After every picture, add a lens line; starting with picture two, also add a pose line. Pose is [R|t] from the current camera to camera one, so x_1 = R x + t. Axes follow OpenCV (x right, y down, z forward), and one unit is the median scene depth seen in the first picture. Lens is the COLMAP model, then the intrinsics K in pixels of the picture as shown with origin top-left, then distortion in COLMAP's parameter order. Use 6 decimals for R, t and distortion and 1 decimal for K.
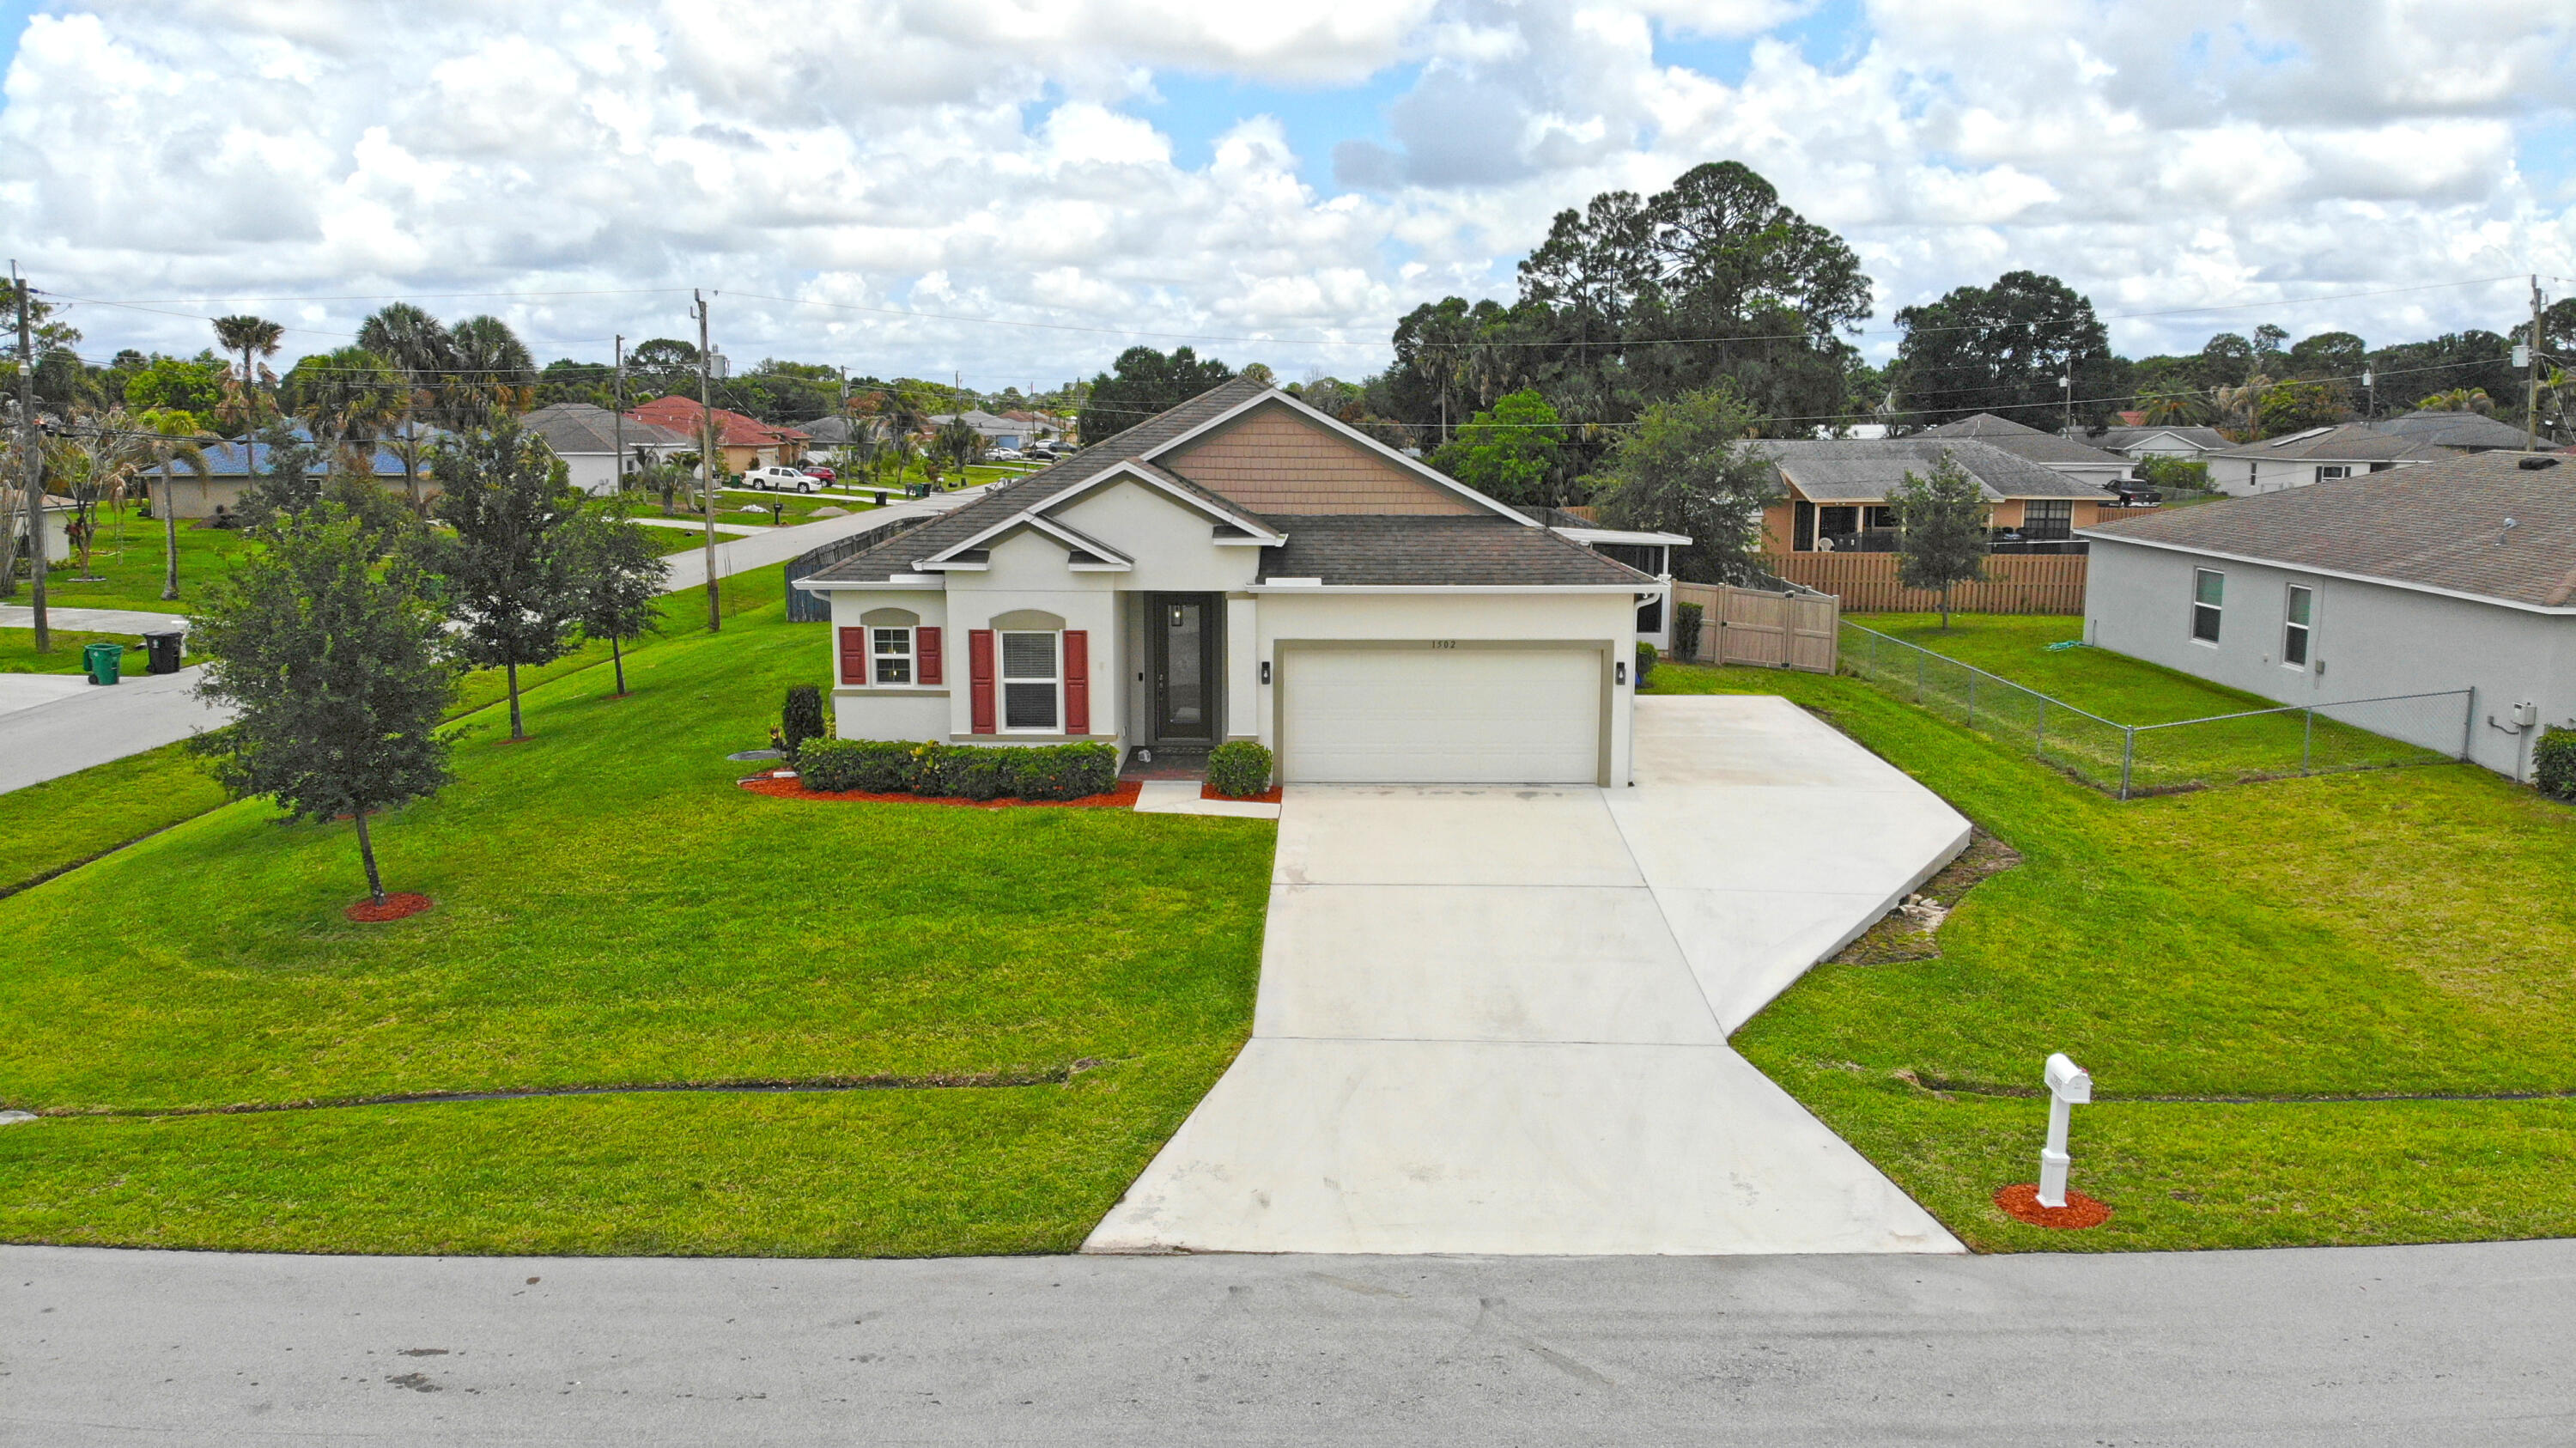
lens RADIAL K [[1863.0, 0, 1288.0], [0, 1863.0, 724.0], [0, 0, 1]] dist [0.065773, -0.158558]
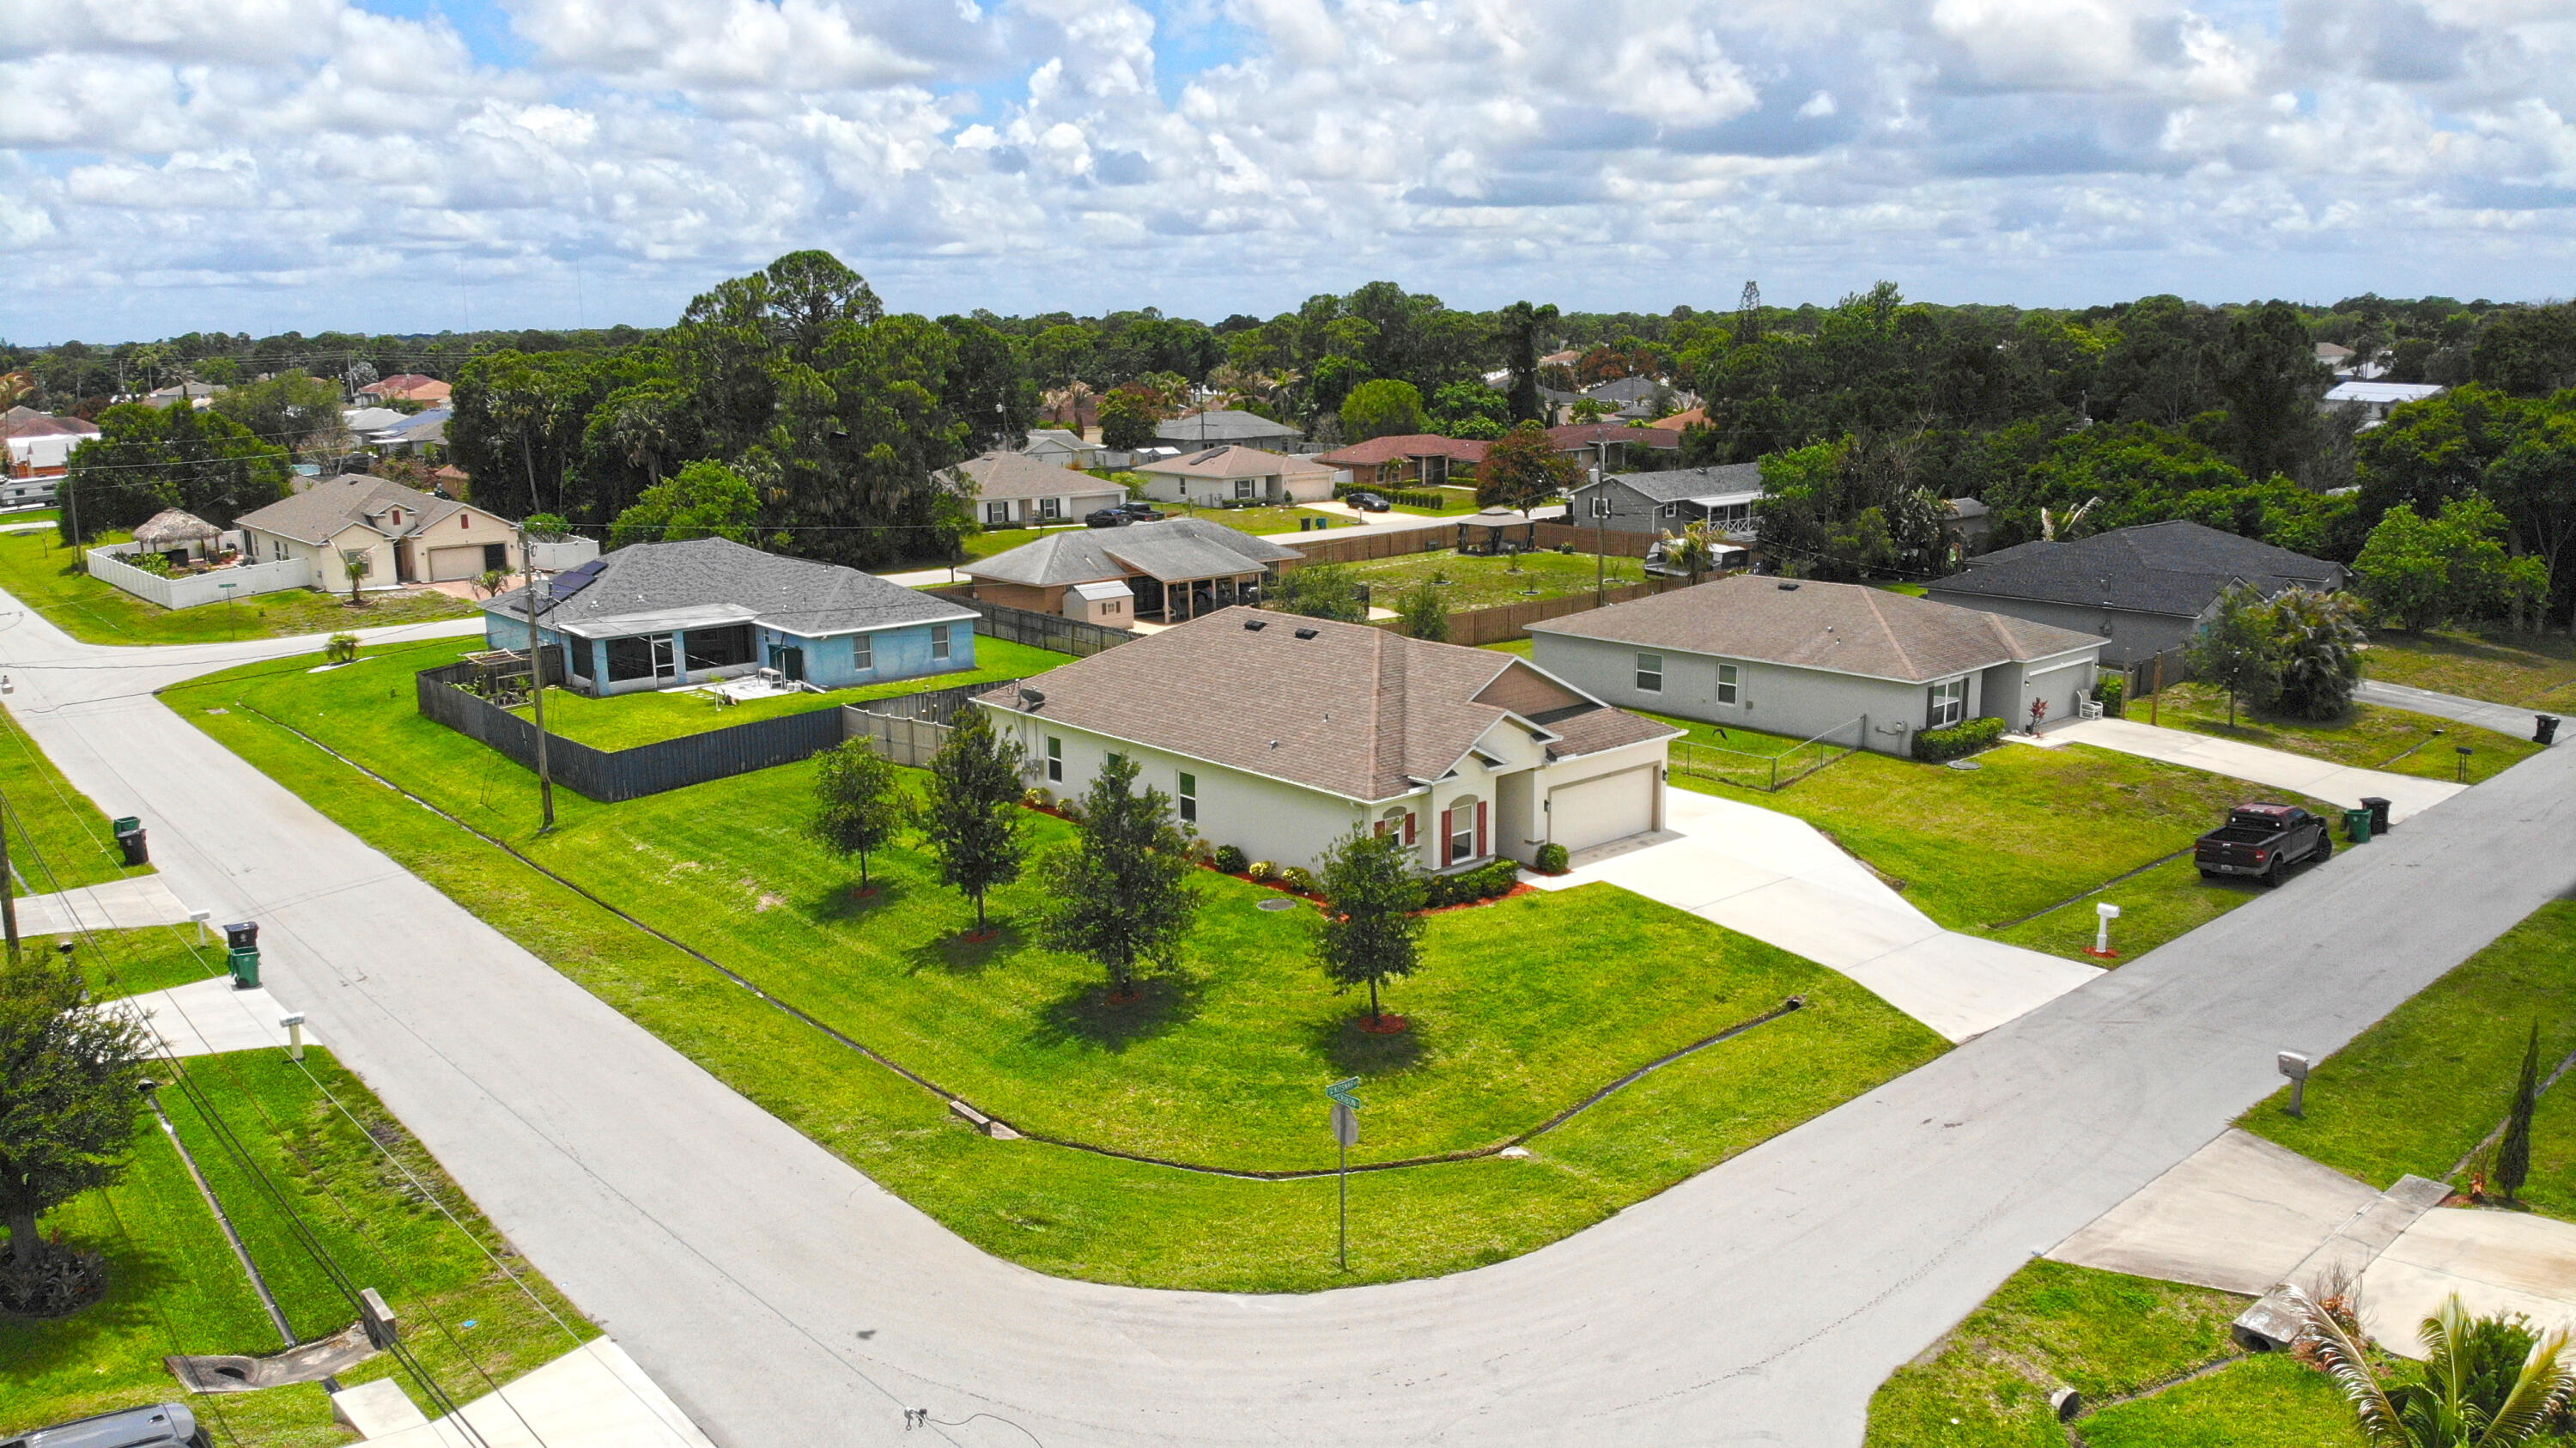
lens RADIAL K [[1854.9, 0, 1290.4], [0, 1854.9, 731.8], [0, 0, 1]] dist [0.144909, -0.310114]
pose [[0.749423, -0.150439, 0.644773, -1.665720], [0.123079, 0.988524, 0.087588, -0.352402], [-0.650551, 0.013717, 0.759339, -0.322340]]
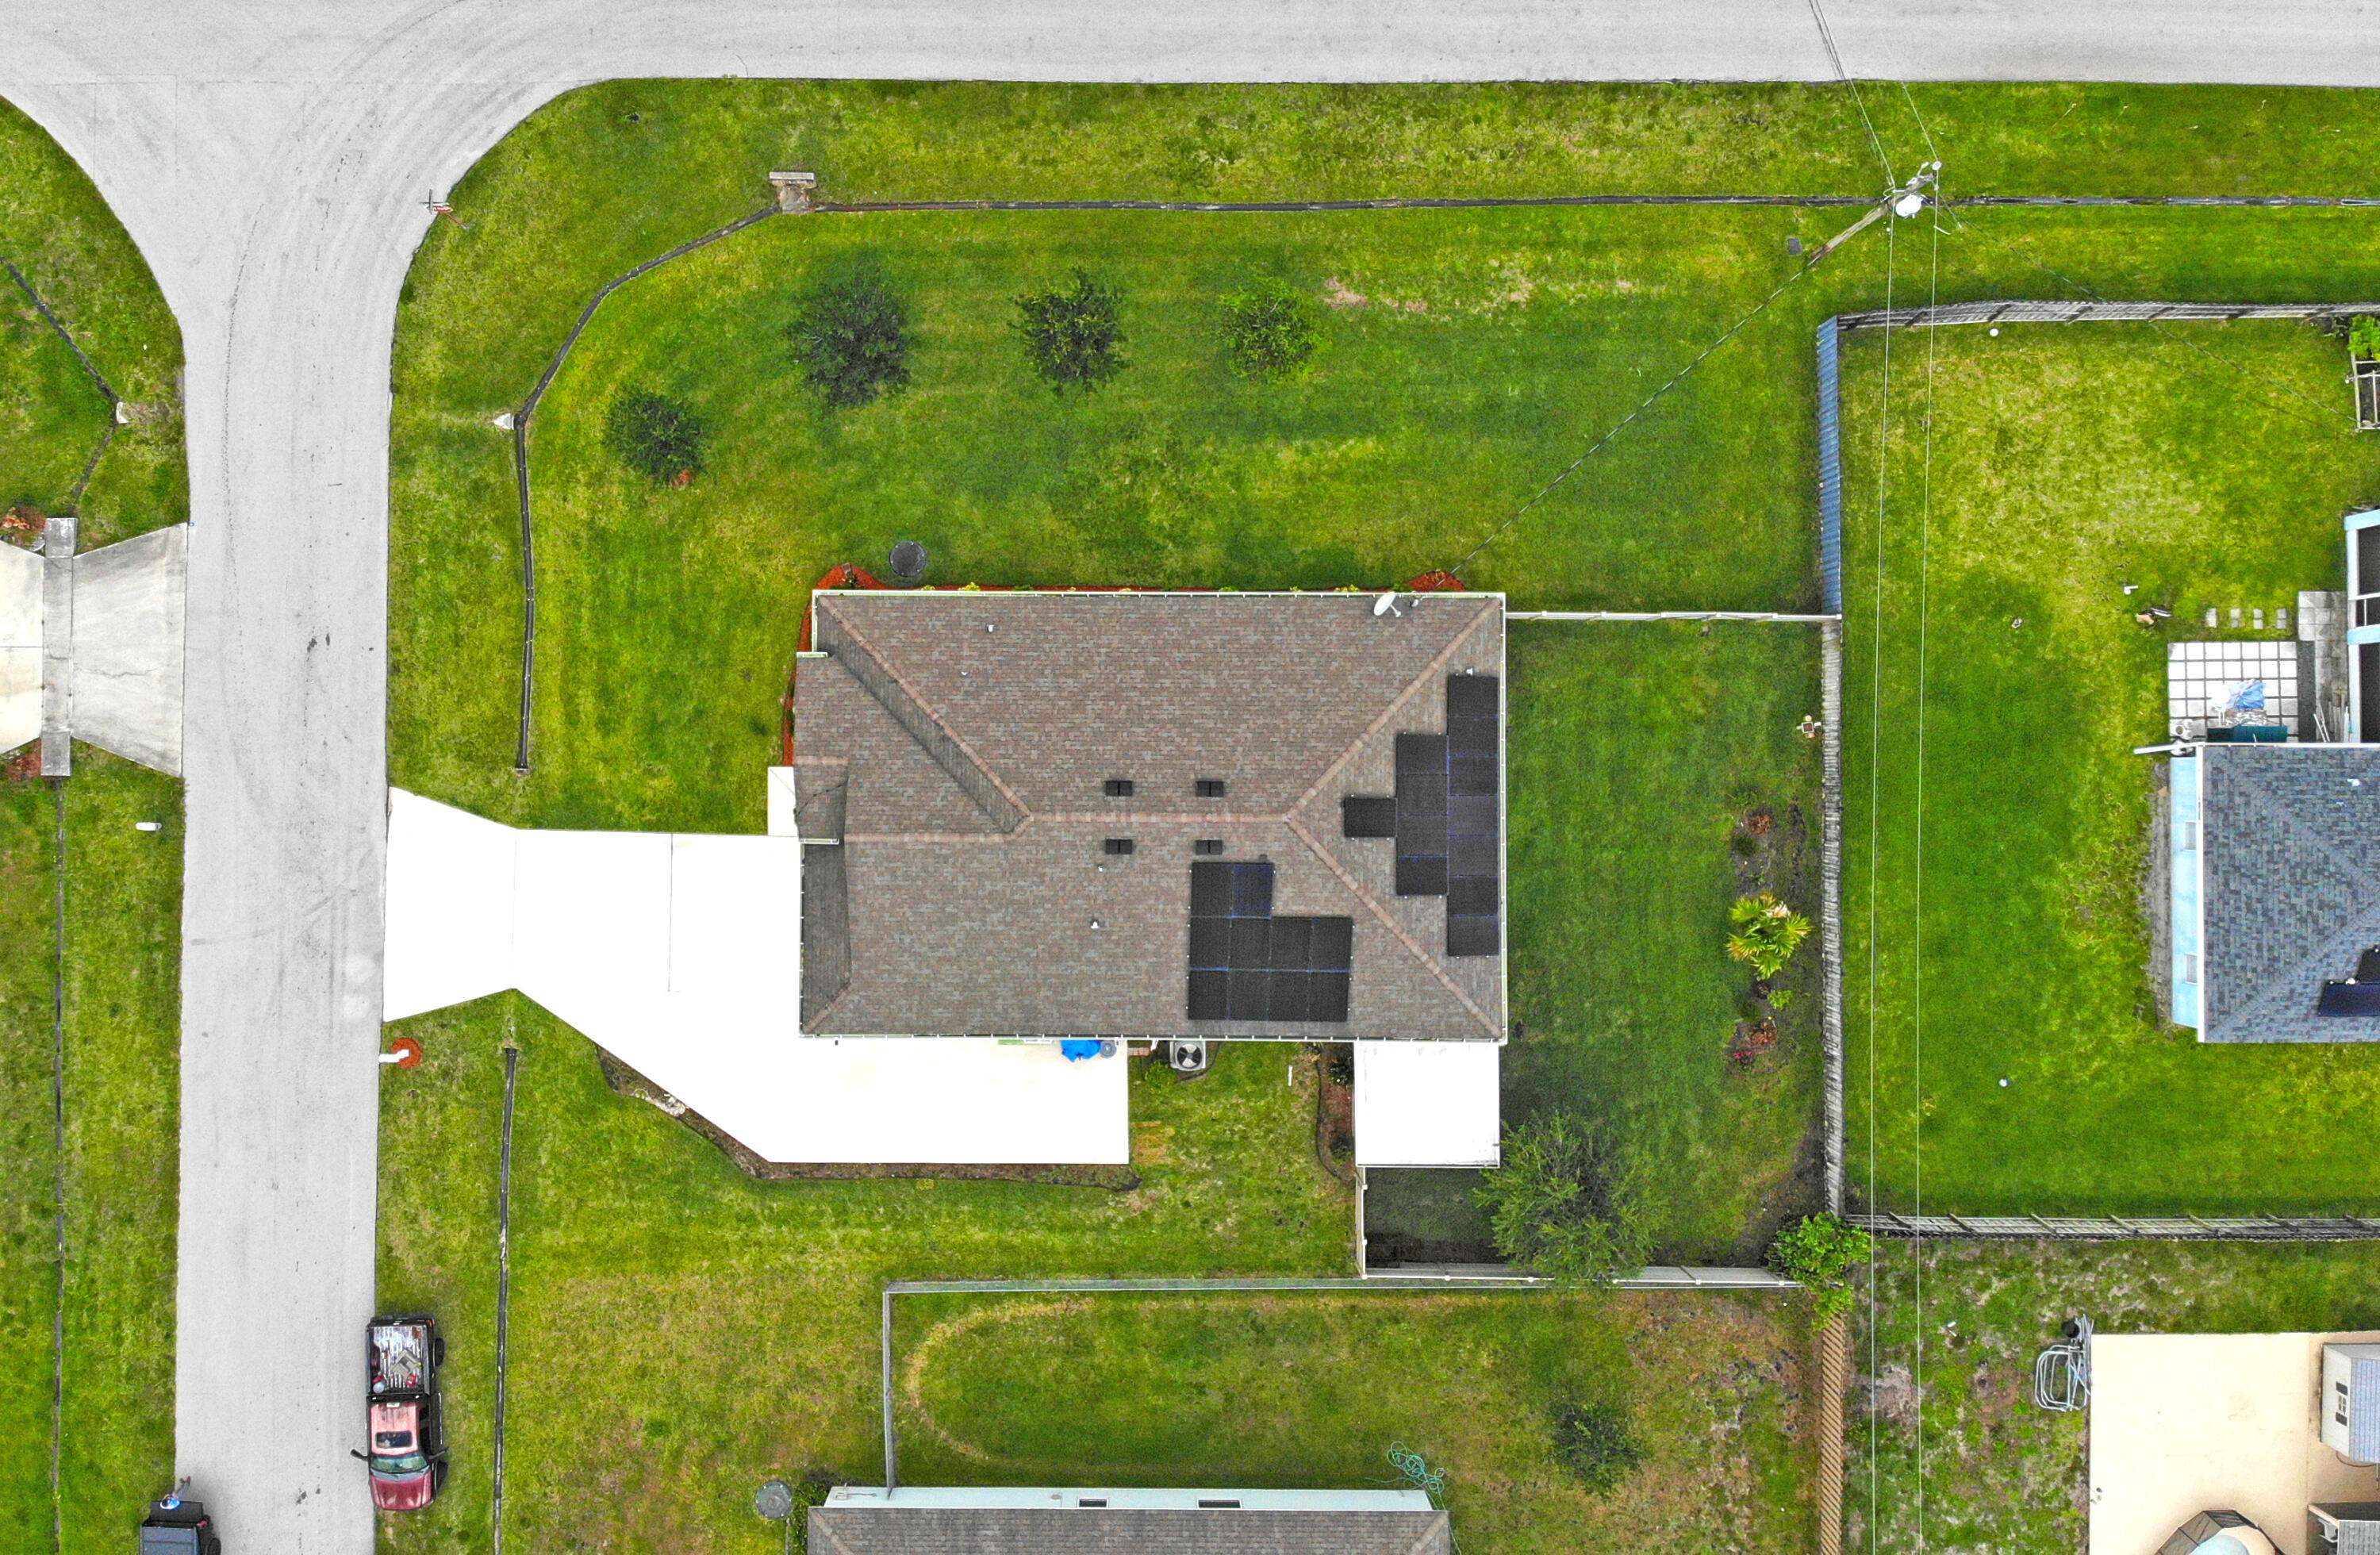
lens RADIAL K [[1896.9, 0, 1168.7], [0, 1896.9, 704.8], [0, 0, 1]] dist [0.117926, -0.207046]
pose [[0.005222, 0.999889, -0.013979, -0.134854], [-0.158786, 0.014631, 0.987205, -2.403692], [0.987299, -0.002936, 0.158845, 1.225870]]
